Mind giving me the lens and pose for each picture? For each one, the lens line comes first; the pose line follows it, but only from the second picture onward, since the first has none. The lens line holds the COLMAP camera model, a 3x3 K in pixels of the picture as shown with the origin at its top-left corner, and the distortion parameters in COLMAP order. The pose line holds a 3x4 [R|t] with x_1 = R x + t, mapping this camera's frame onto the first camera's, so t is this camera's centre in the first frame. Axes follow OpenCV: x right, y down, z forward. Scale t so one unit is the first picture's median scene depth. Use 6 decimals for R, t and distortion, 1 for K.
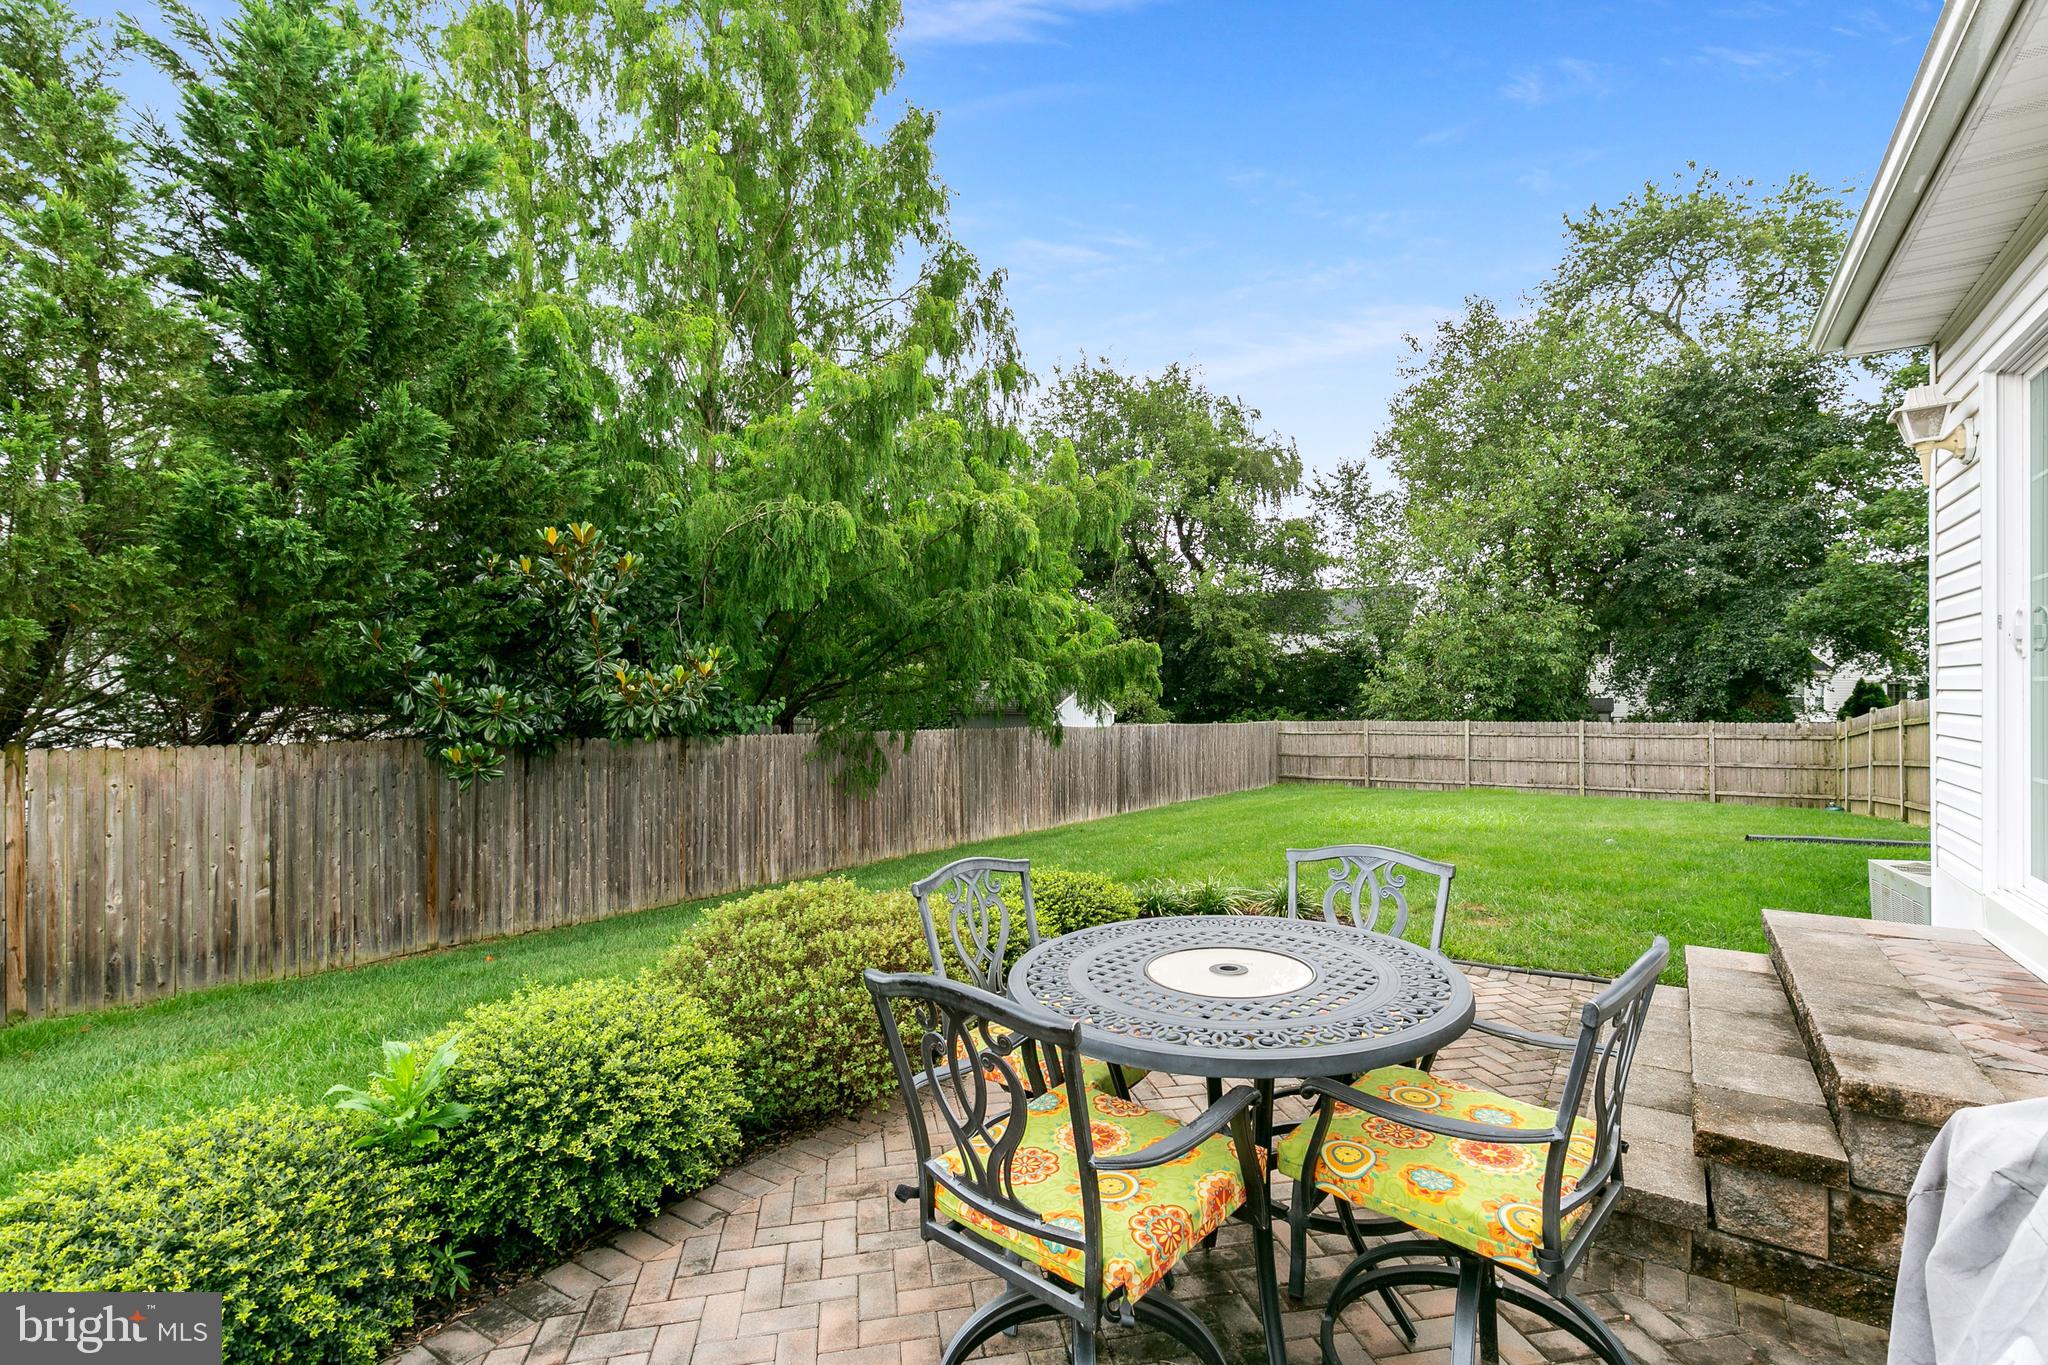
lens RADIAL K [[927.6, 0, 1024.0], [0, 927.6, 682.5], [0, 0, 1]] dist [0.003387, 0.000025]
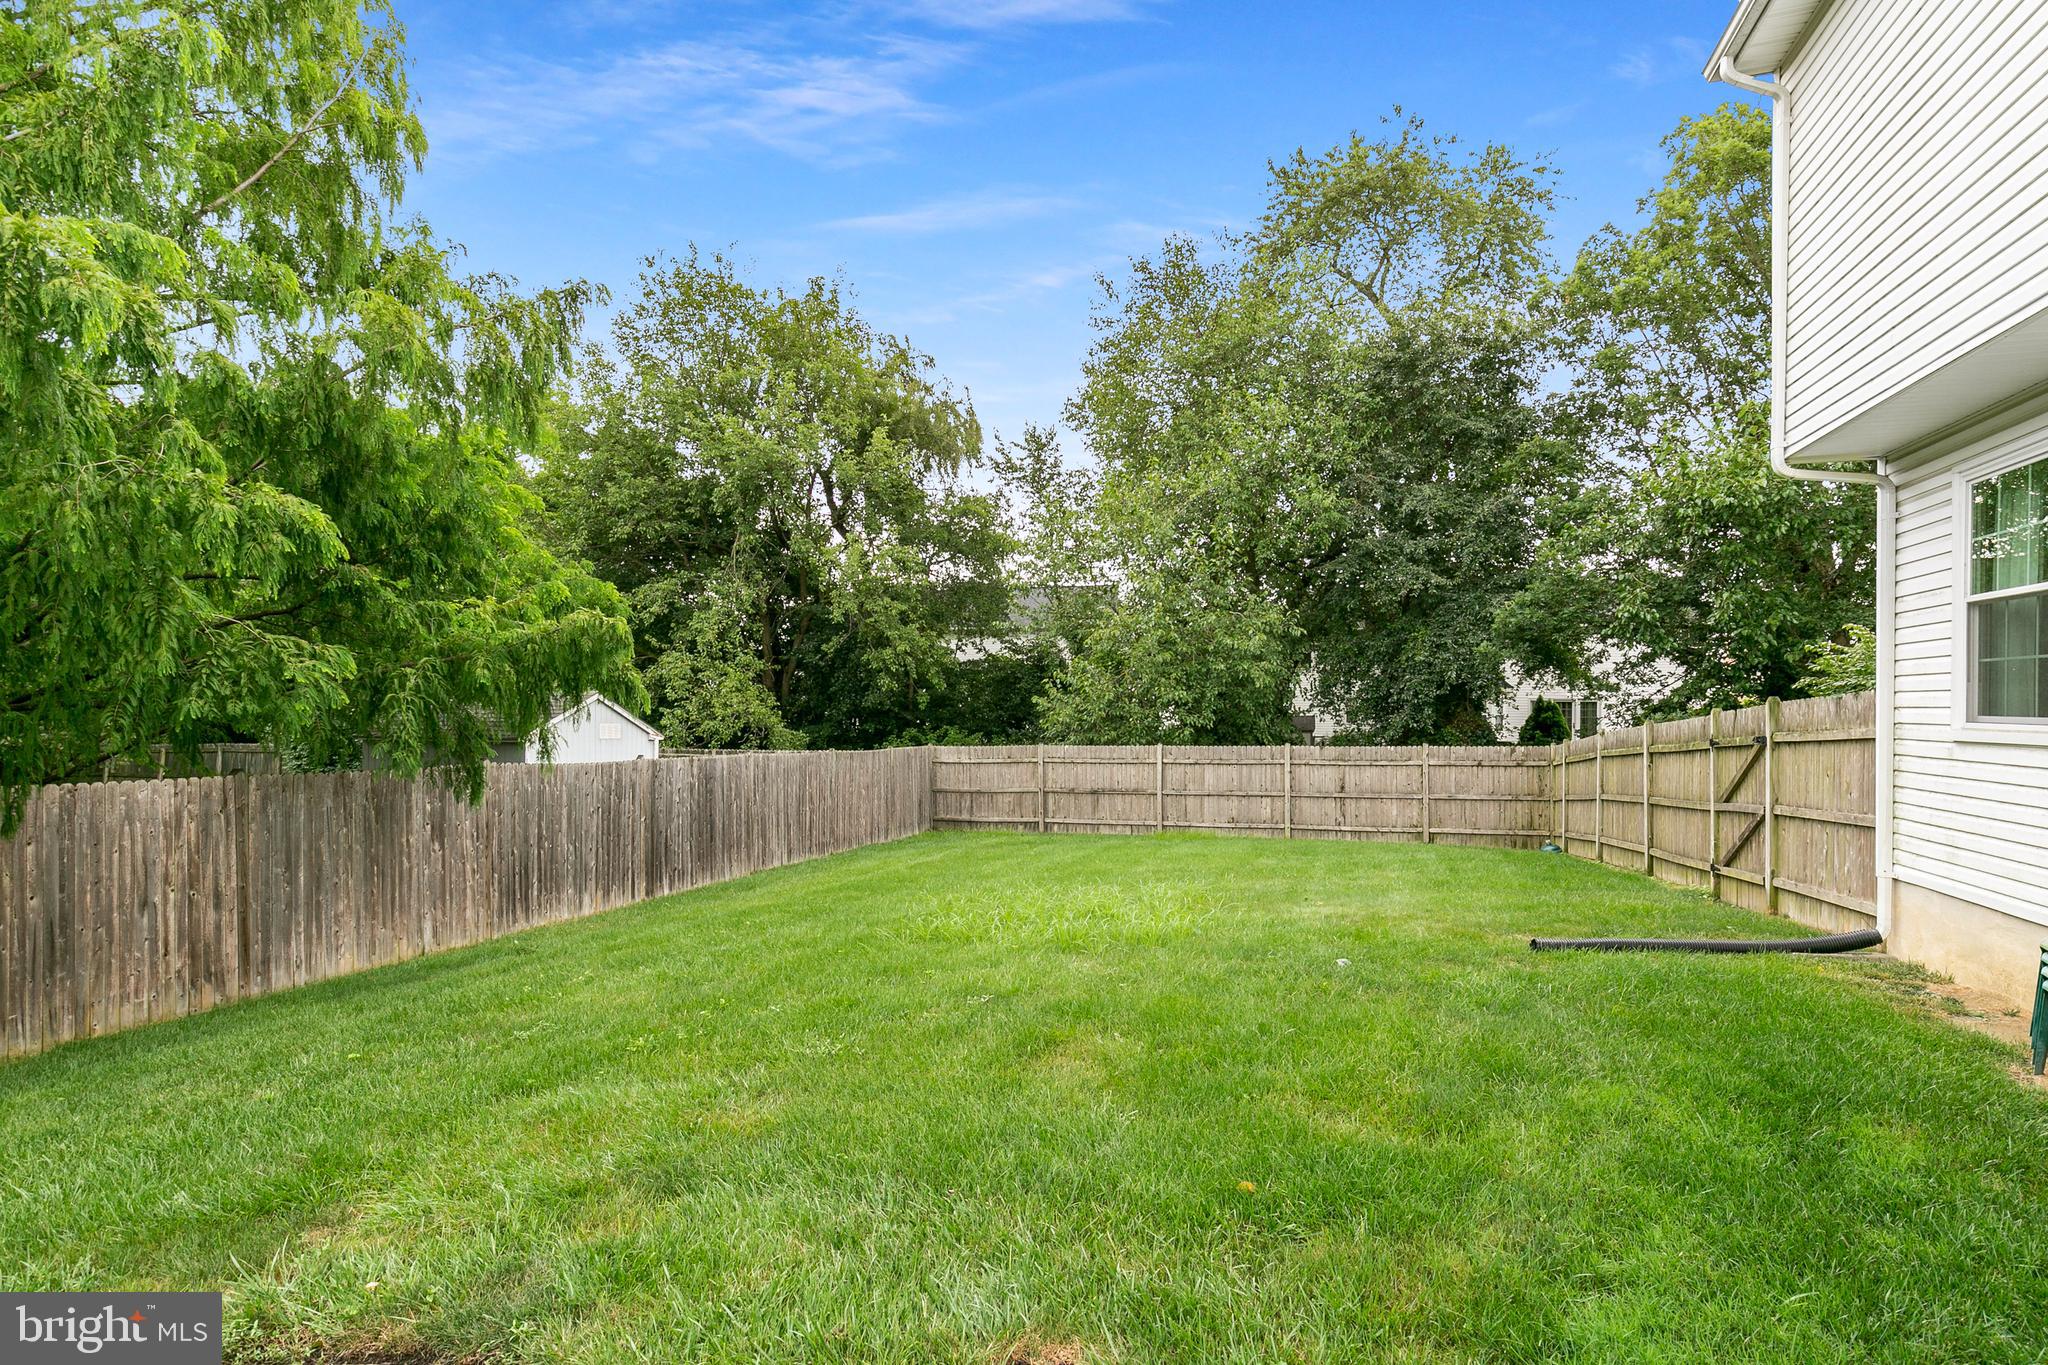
lens RADIAL K [[1058.9, 0, 1024.0], [0, 1058.9, 682.5], [0, 0, 1]] dist [-0.002183, -0.000036]
pose [[0.954535, 0.011080, 0.297892, 0.085414], [-0.007172, 0.999873, -0.014211, 0.001573], [-0.298012, 0.011429, 0.954494, 0.151337]]
